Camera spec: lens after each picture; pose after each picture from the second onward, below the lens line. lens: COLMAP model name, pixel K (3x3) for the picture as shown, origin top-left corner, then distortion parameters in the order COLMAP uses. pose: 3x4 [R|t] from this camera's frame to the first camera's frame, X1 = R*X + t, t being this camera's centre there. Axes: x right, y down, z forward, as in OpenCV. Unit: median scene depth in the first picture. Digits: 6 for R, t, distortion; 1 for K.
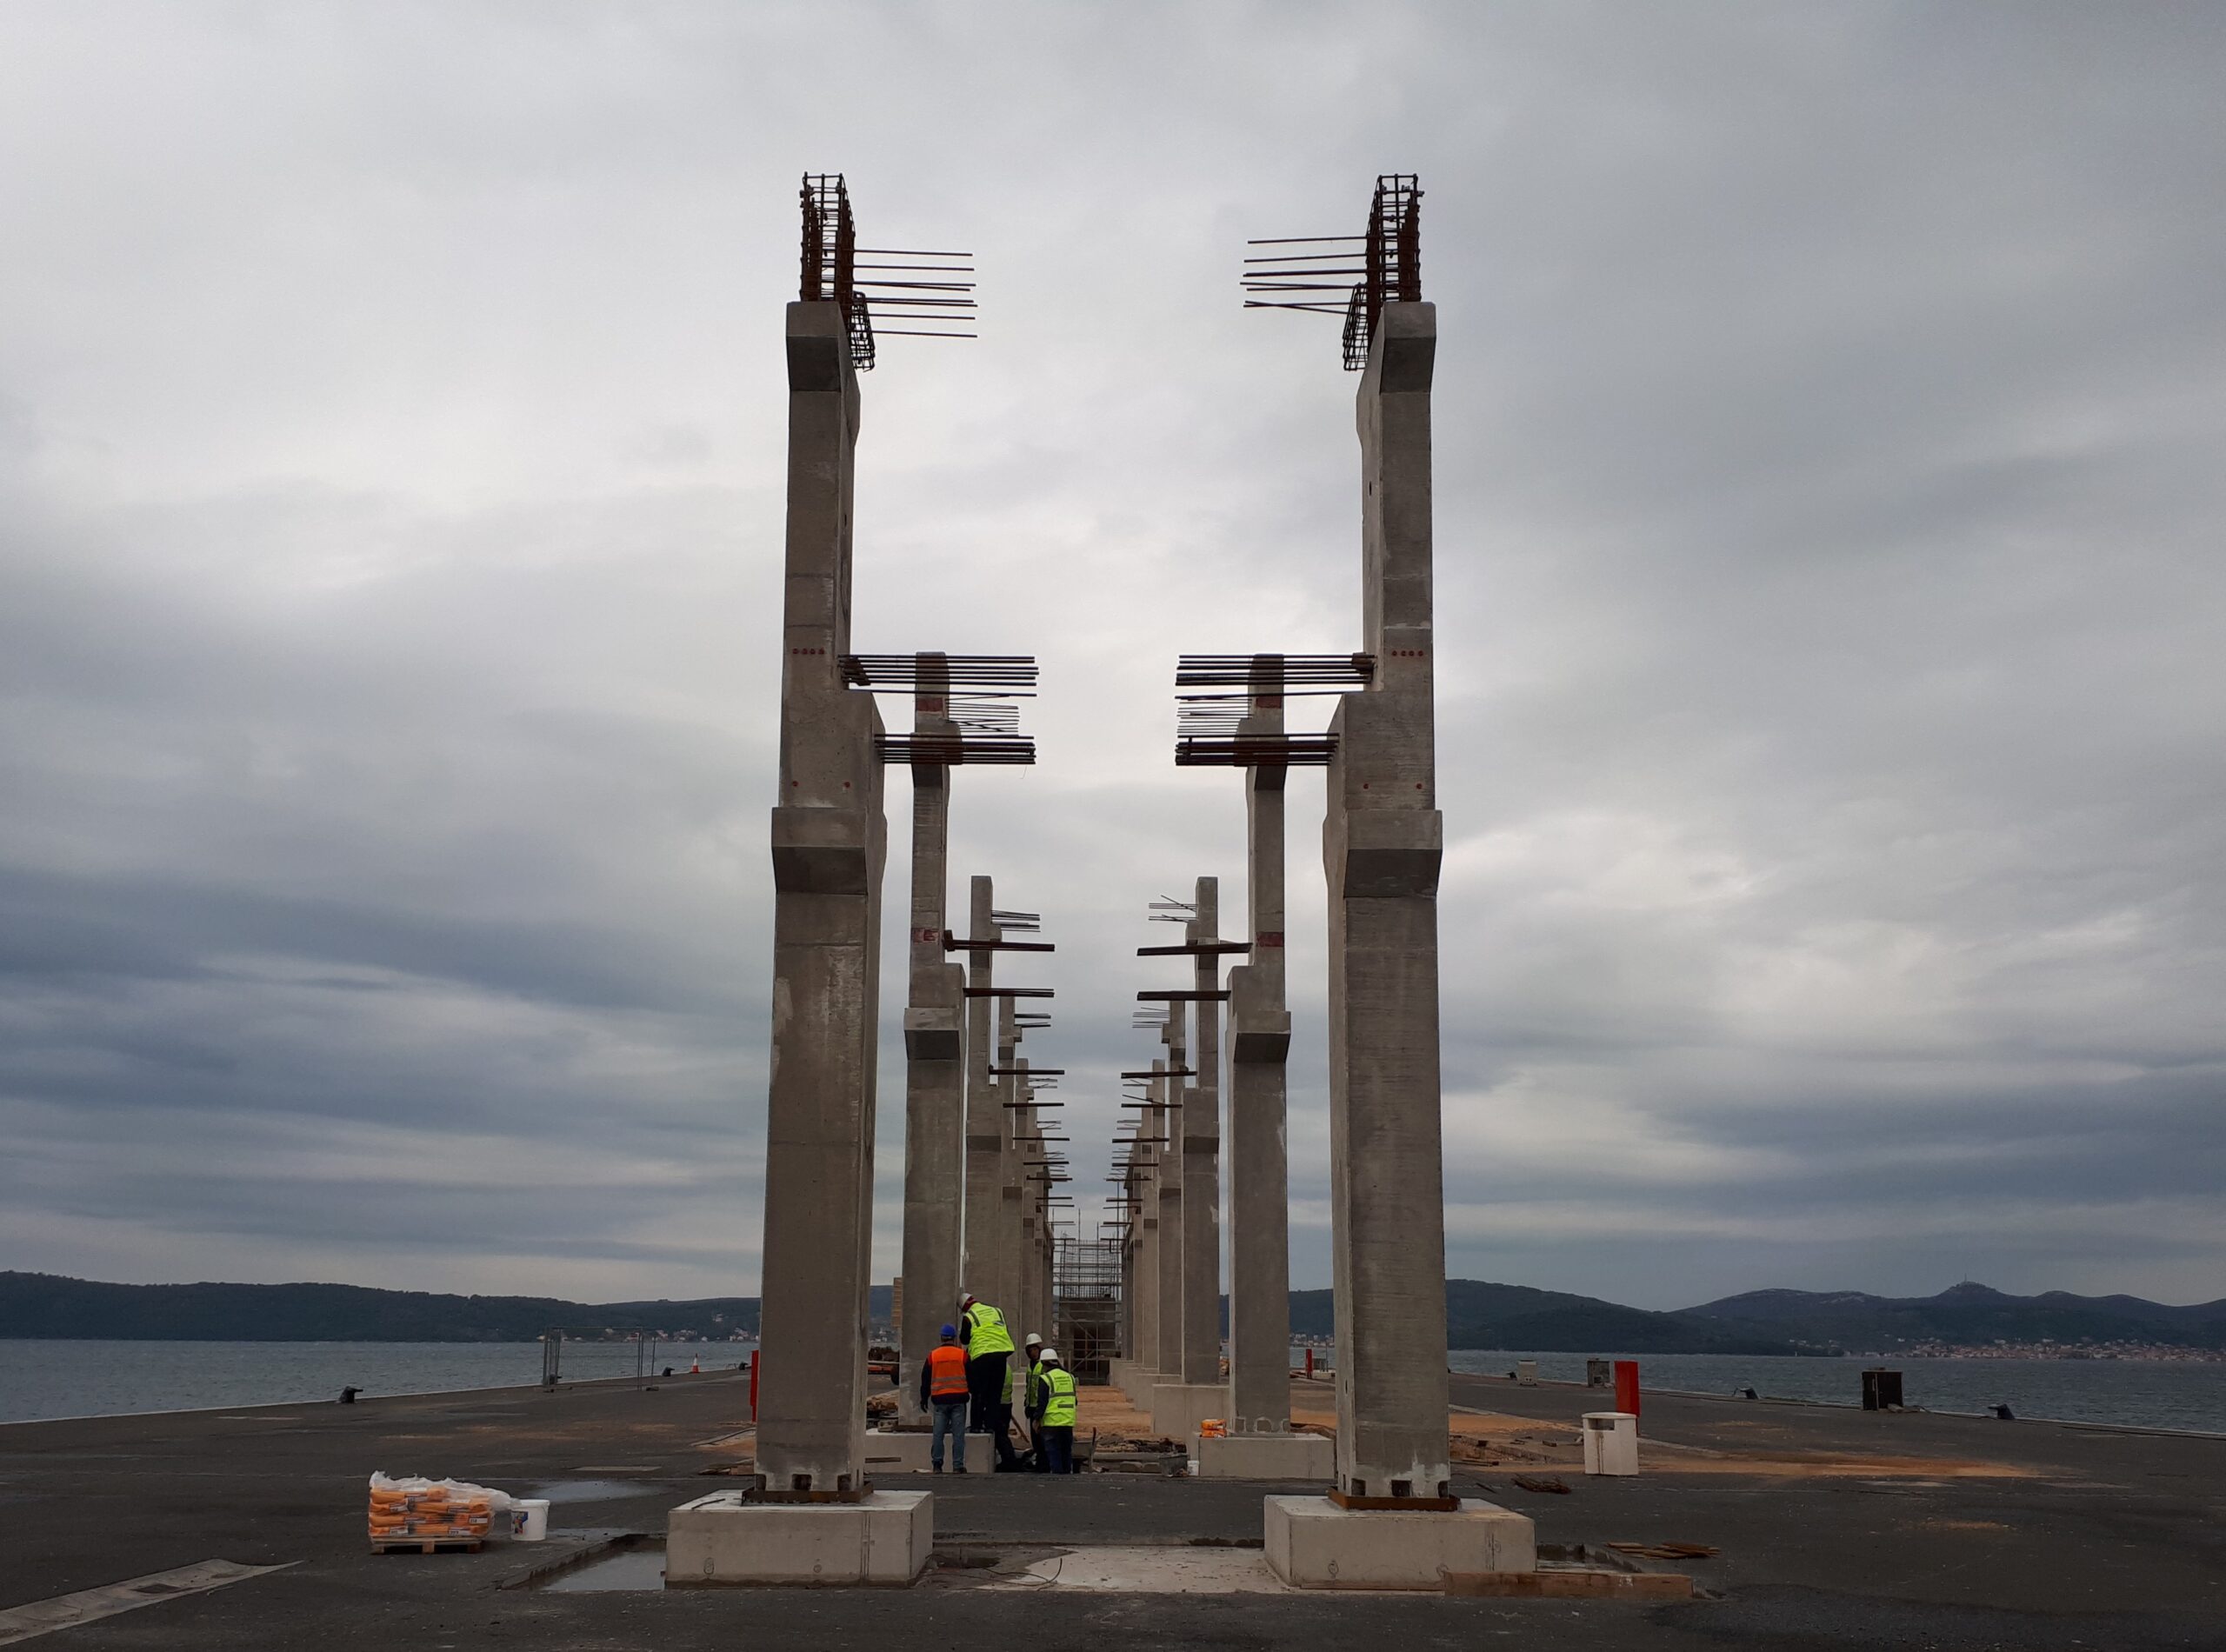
lens RADIAL K [[2692.4, 0, 1136.8], [0, 2692.4, 826.9], [0, 0, 1]] dist [0.005959, -0.003032]
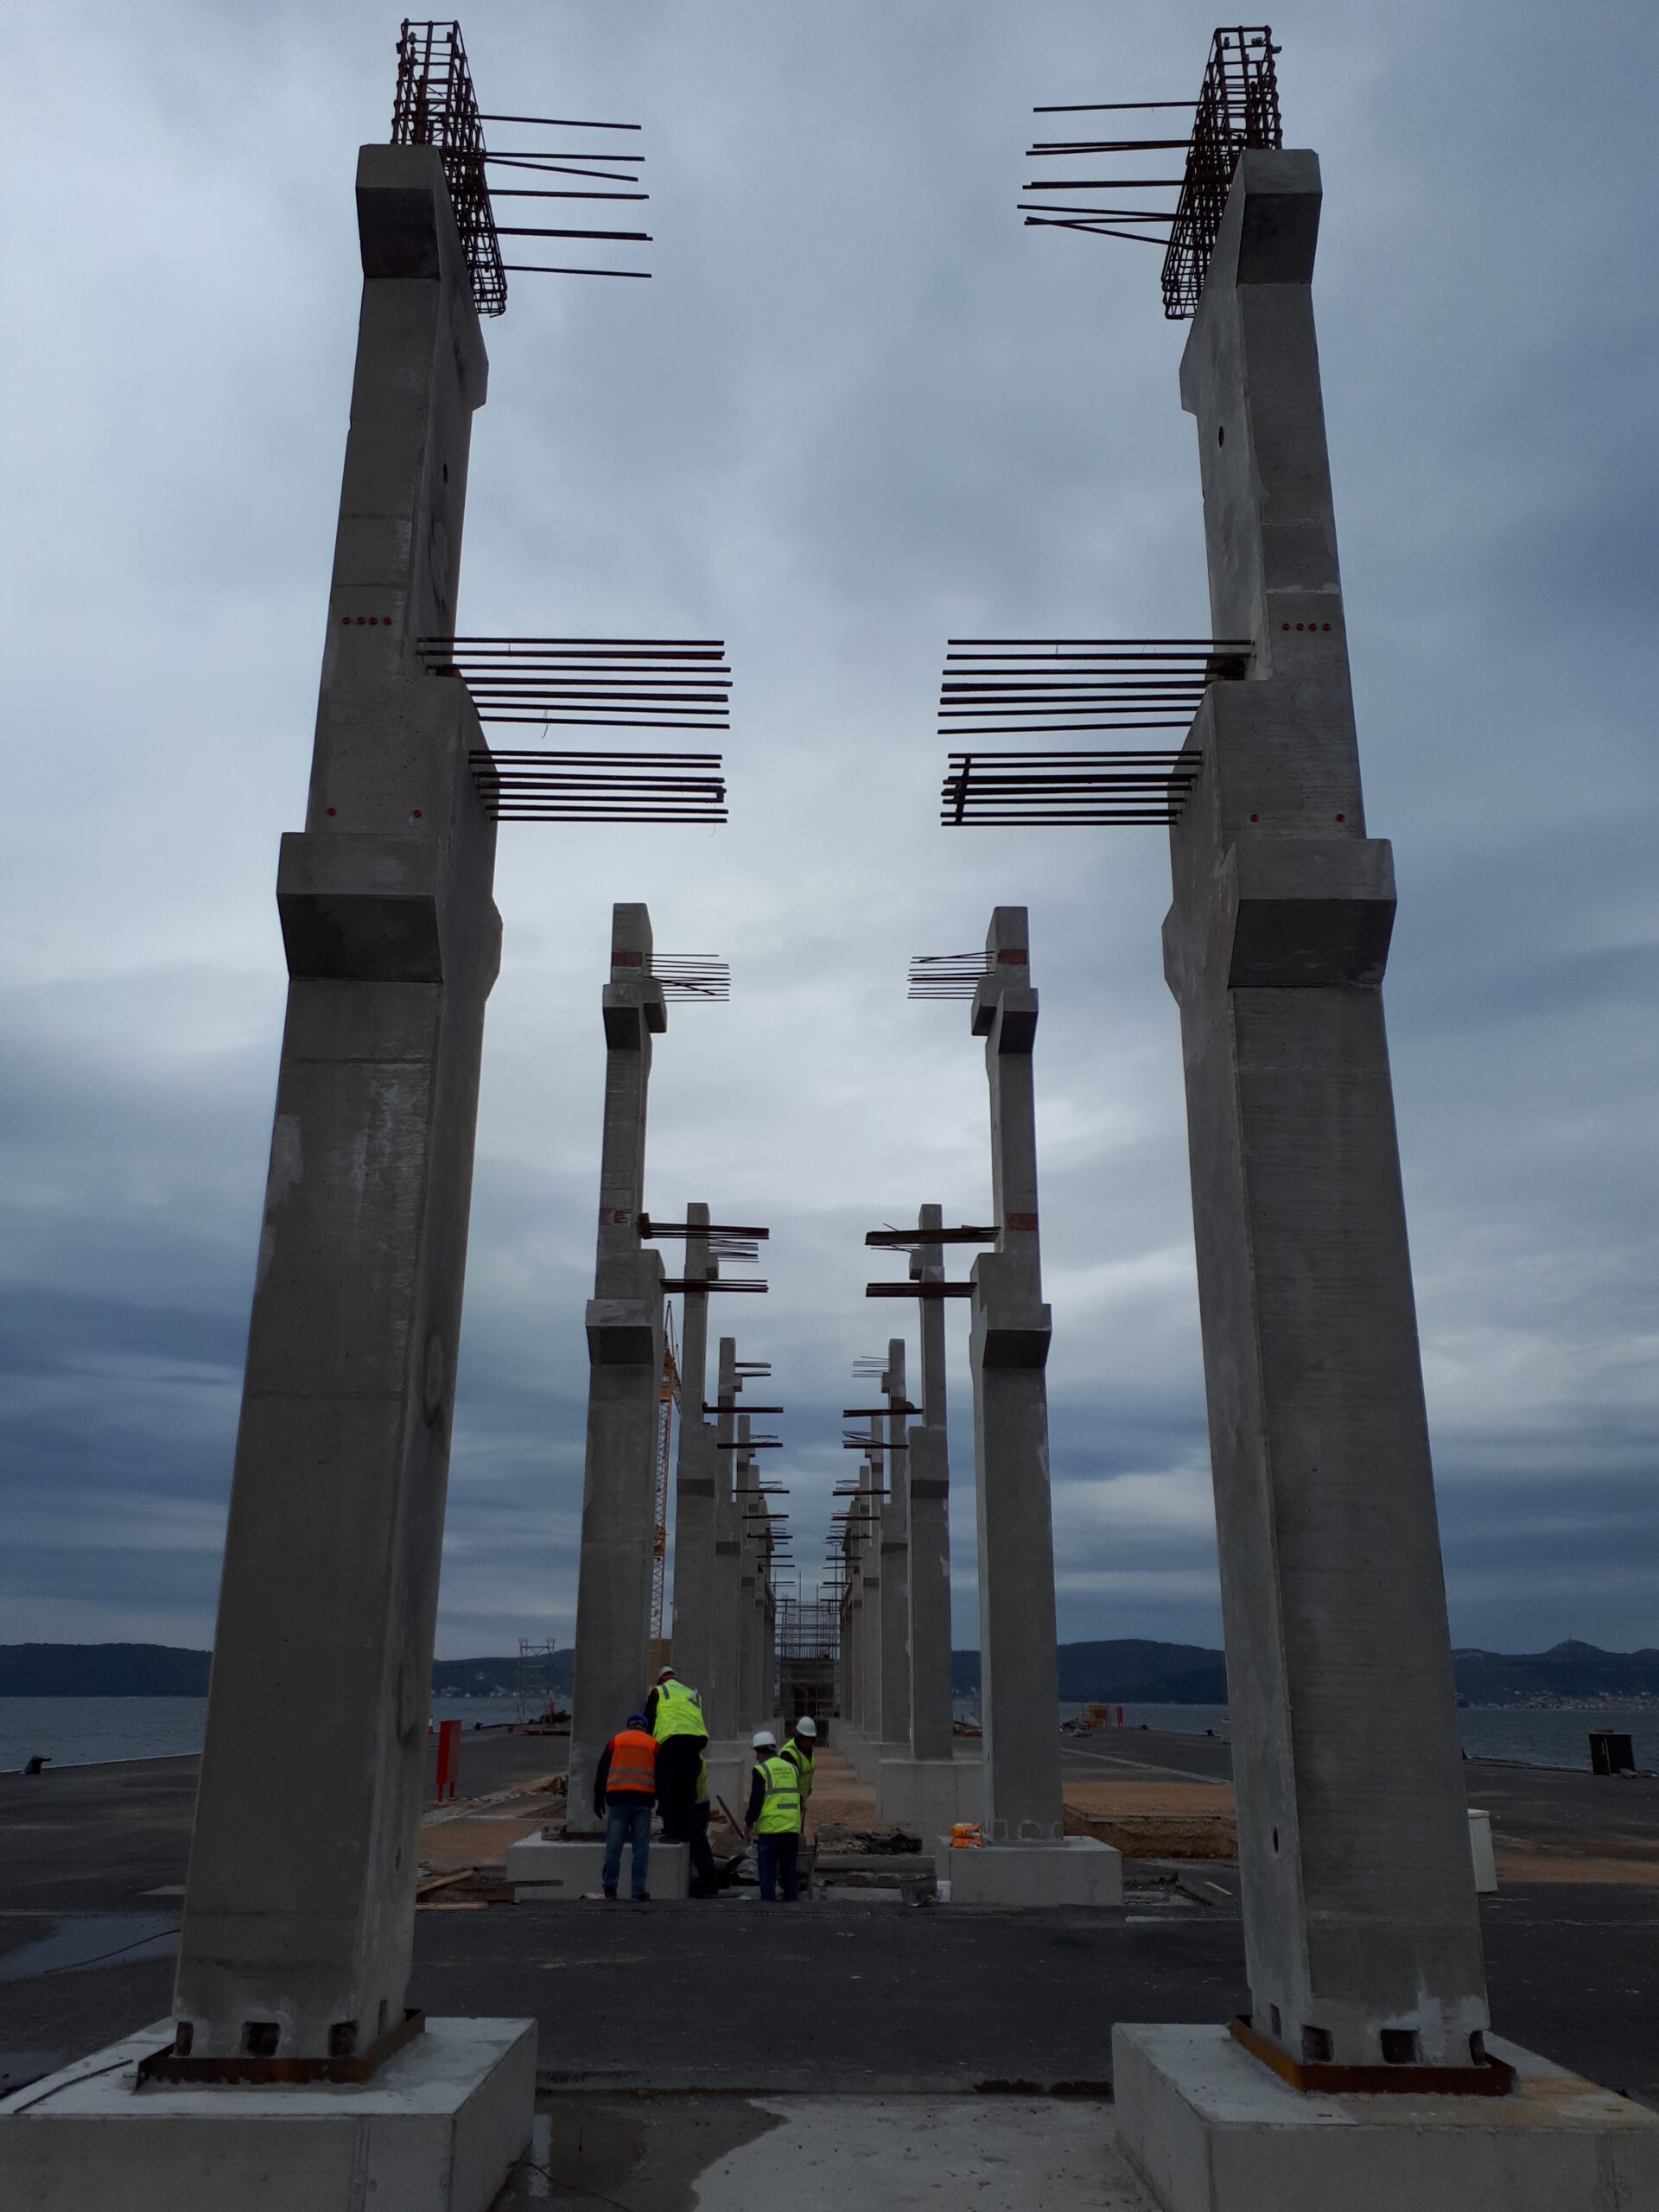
lens RADIAL K [[1713.3, 0, 829.5], [0, 1713.3, 1106.0], [0, 0, 1]] dist [-0.004149, -0.006752]
pose [[0.999981, -0.003034, -0.005364, -0.010106], [0.002280, 0.990791, -0.135382, 0.097845], [0.005726, 0.135368, 0.990779, 0.581491]]
